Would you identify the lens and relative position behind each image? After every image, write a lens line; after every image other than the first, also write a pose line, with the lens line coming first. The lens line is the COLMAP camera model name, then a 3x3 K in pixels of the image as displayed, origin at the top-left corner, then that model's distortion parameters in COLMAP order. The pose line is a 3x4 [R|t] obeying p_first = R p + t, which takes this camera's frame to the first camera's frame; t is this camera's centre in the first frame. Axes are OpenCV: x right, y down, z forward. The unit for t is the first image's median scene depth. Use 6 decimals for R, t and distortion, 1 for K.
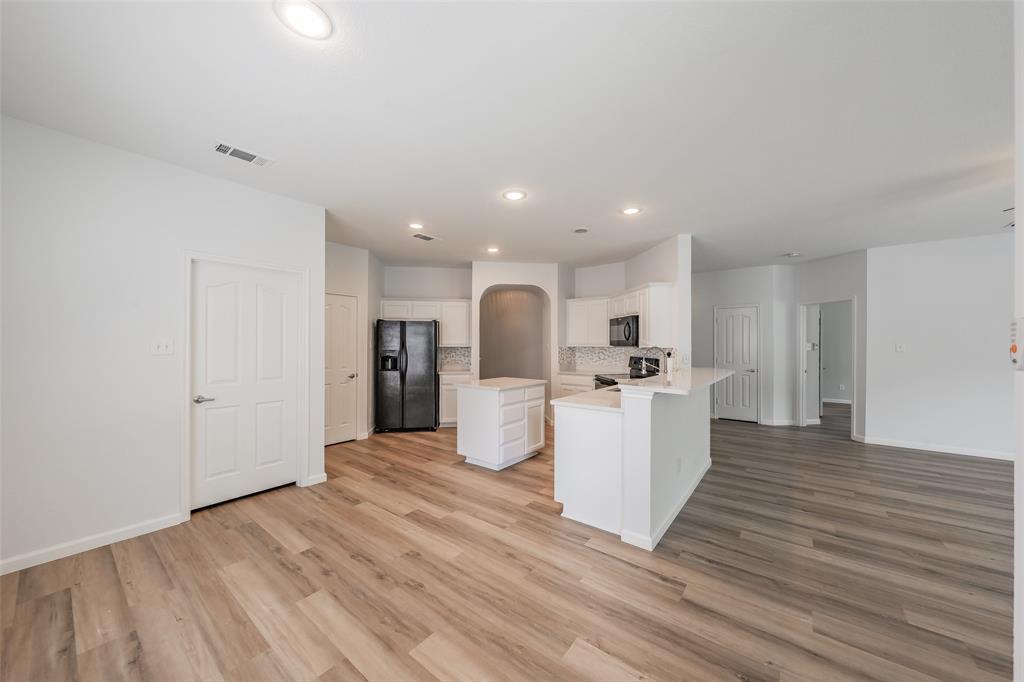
lens RADIAL K [[365.6, 0, 505.1], [0, 365.6, 344.3], [0, 0, 1]] dist [-0.003252, 0.000876]
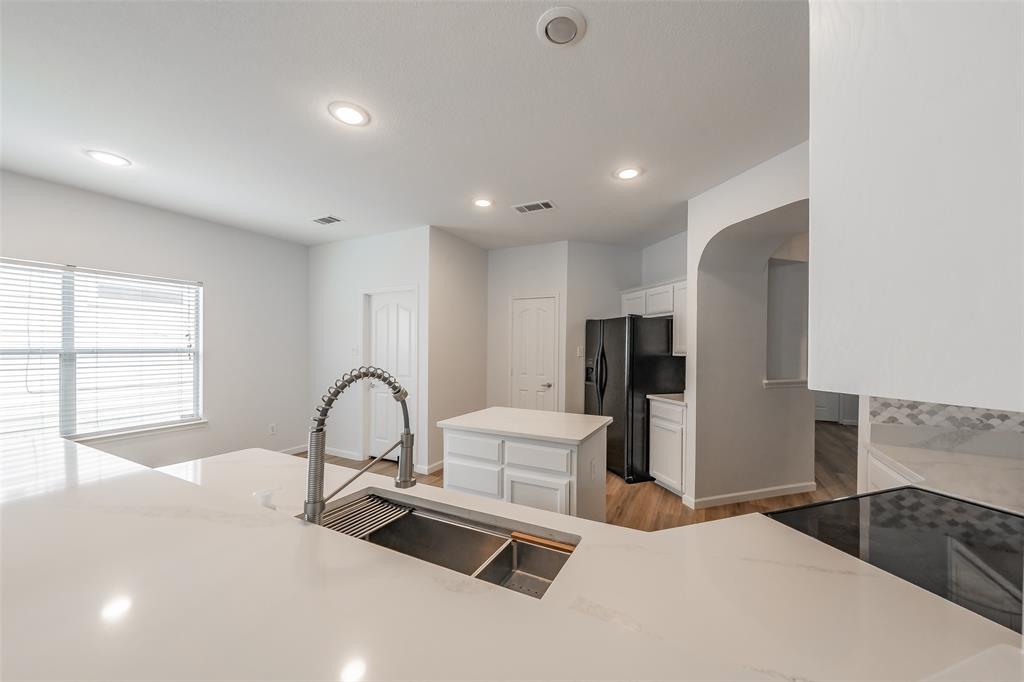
lens RADIAL K [[365.6, 0, 528.8], [0, 365.6, 348.5], [0, 0, 1]] dist [-0.003252, 0.000876]
pose [[0.211518, 0.004720, -0.977363, 0.611782], [-0.007955, 0.999964, 0.003108, -0.008583], [0.977342, 0.007118, 0.211548, 1.010541]]
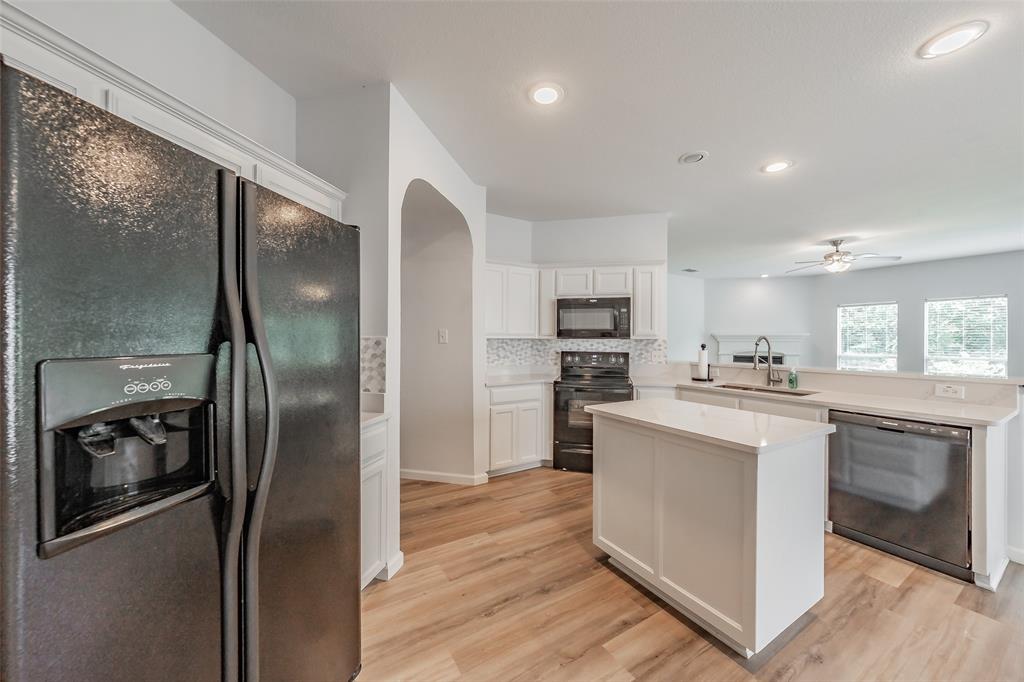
lens RADIAL K [[365.6, 0, 516.3], [0, 365.6, 341.2], [0, 0, 1]] dist [-0.003252, 0.000876]
pose [[0.338541, -0.001894, 0.940950, -0.573615], [-0.001790, 0.999995, 0.002657, 0.014963], [-0.940950, -0.002584, 0.338535, 1.209670]]
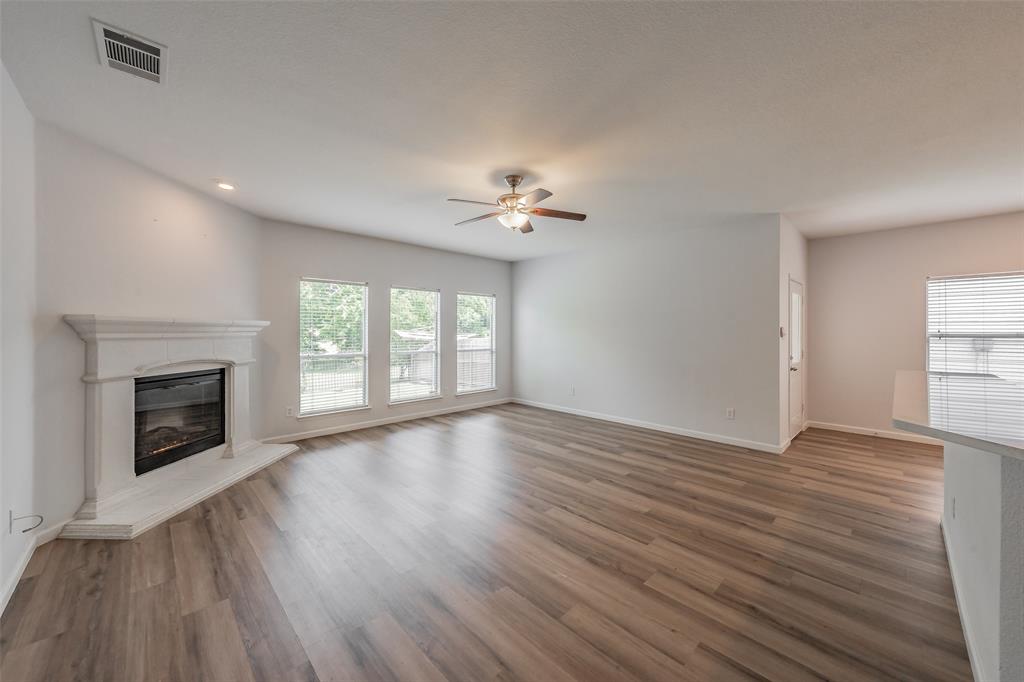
lens RADIAL K [[369.8, 0, 515.5], [0, 369.8, 340.4], [0, 0, 1]] dist [-0.003061, 0.000554]
pose [[-0.991160, -0.007396, 0.132464, 0.953250], [-0.004599, 0.999760, 0.021410, 0.004117], [-0.132591, 0.020612, -0.990957, 1.412020]]
